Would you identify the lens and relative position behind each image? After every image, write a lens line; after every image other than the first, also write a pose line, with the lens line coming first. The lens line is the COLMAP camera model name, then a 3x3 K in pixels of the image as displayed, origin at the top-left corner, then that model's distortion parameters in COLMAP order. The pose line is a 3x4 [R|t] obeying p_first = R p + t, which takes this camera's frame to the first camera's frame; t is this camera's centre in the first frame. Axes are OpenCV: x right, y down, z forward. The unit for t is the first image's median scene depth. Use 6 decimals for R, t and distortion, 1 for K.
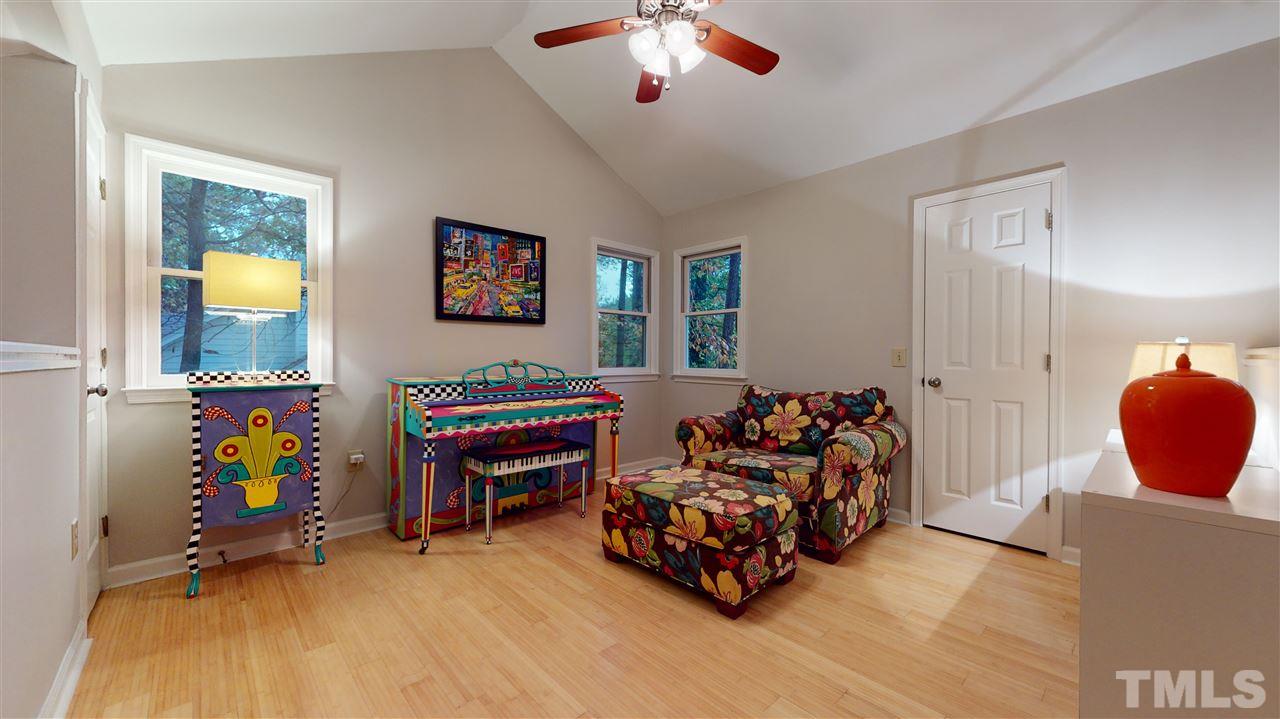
lens RADIAL K [[474.2, 0, 641.9], [0, 474.2, 360.5], [0, 0, 1]] dist [0.005964, 0.000149]
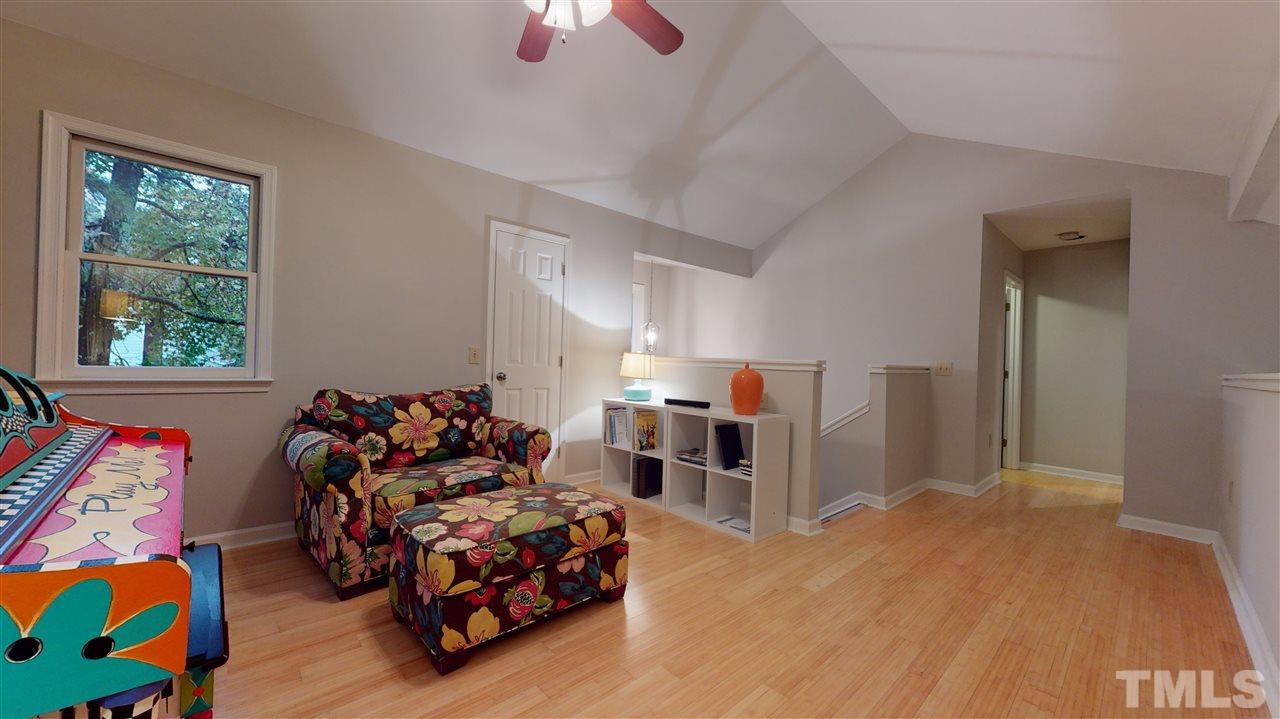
lens RADIAL K [[474.2, 0, 641.9], [0, 474.2, 360.5], [0, 0, 1]] dist [0.005964, 0.000149]
pose [[0.007820, -0.003282, 0.999964, -0.665789], [-0.025058, 0.999680, 0.003477, -0.009687], [-0.999655, -0.025084, 0.007735, 0.700752]]
